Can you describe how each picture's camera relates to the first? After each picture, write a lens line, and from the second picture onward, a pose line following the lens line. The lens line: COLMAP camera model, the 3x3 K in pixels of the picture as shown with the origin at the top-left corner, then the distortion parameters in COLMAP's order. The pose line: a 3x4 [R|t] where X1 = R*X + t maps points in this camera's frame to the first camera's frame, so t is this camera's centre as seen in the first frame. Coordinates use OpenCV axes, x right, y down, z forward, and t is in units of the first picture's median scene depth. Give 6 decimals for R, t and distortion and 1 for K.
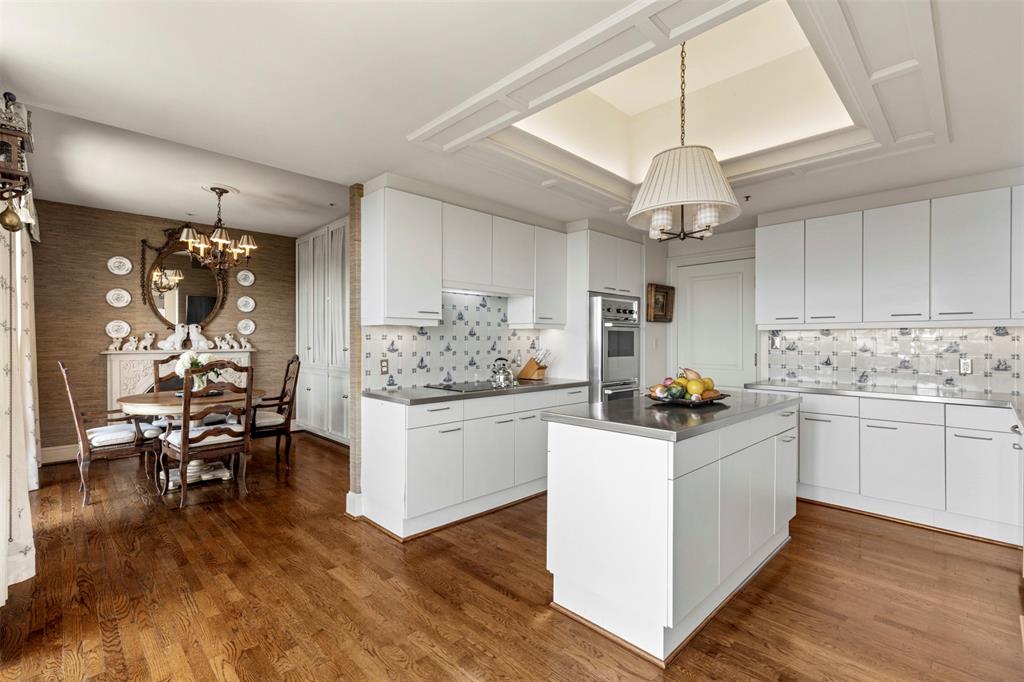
lens RADIAL K [[463.9, 0, 510.0], [0, 463.9, 344.9], [0, 0, 1]] dist [0.001160, 0.000019]
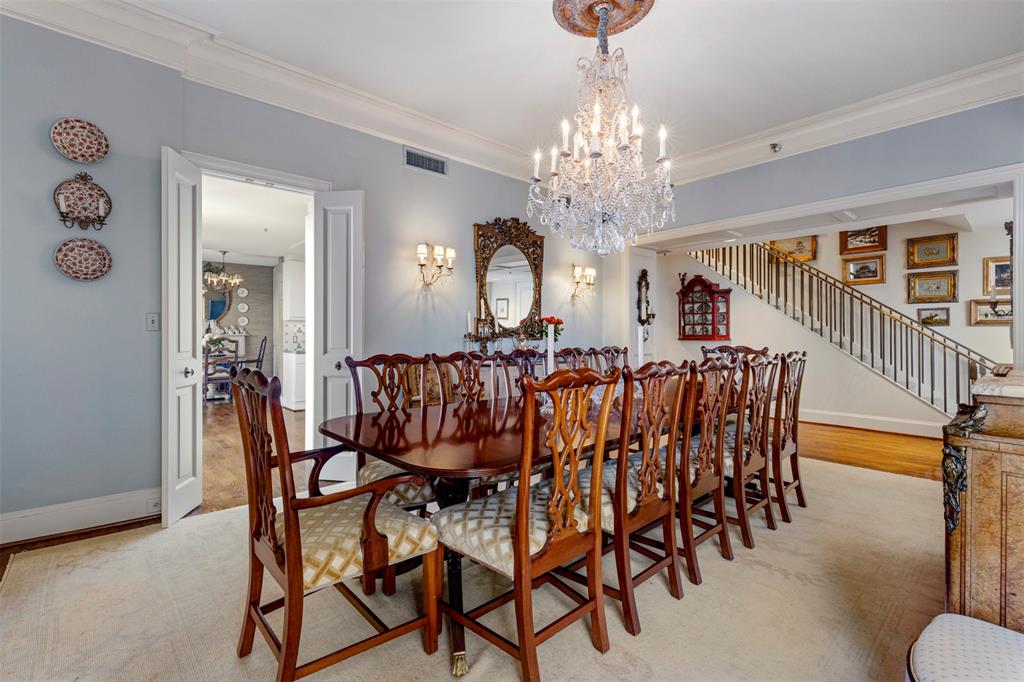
lens RADIAL K [[463.9, 0, 511.2], [0, 463.9, 335.9], [0, 0, 1]] dist [0.001160, 0.000019]
pose [[0.999171, -0.001663, -0.040673, 0.537779], [0.001448, 0.999985, -0.005308, 0.028553], [0.040681, 0.005245, 0.999158, -0.733340]]
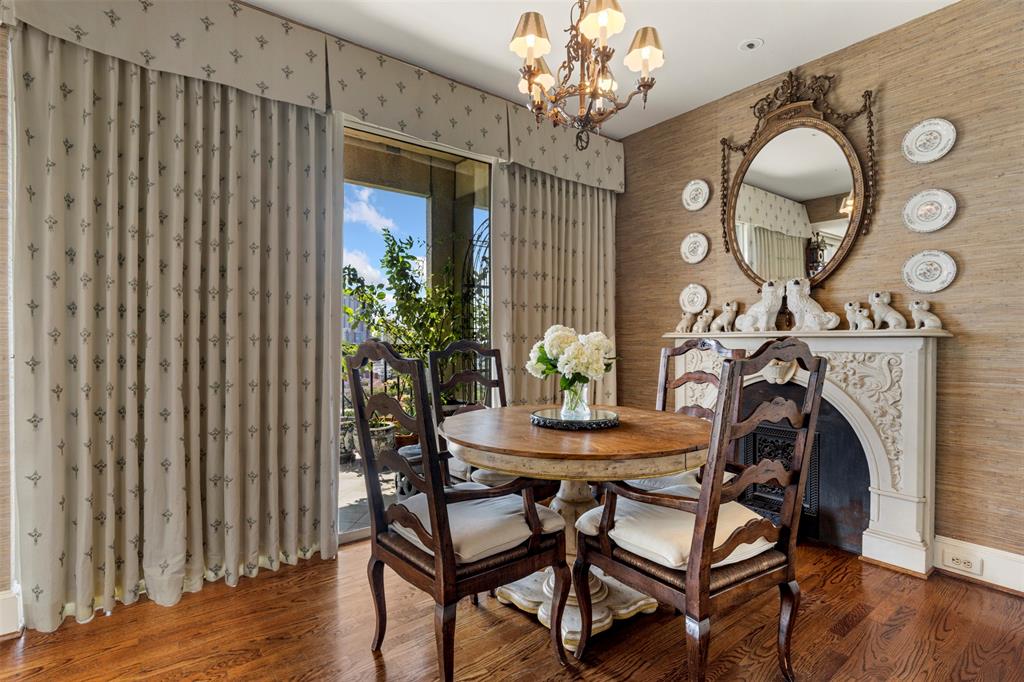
lens RADIAL K [[509.2, 0, 511.8], [0, 509.2, 339.0], [0, 0, 1]] dist [0.002663, 0.000183]
pose [[-0.119812, 0.004131, -0.992788, -0.134014], [-0.005271, 0.999975, 0.004796, 0.017256], [0.992783, 0.005807, -0.119787, 0.806117]]
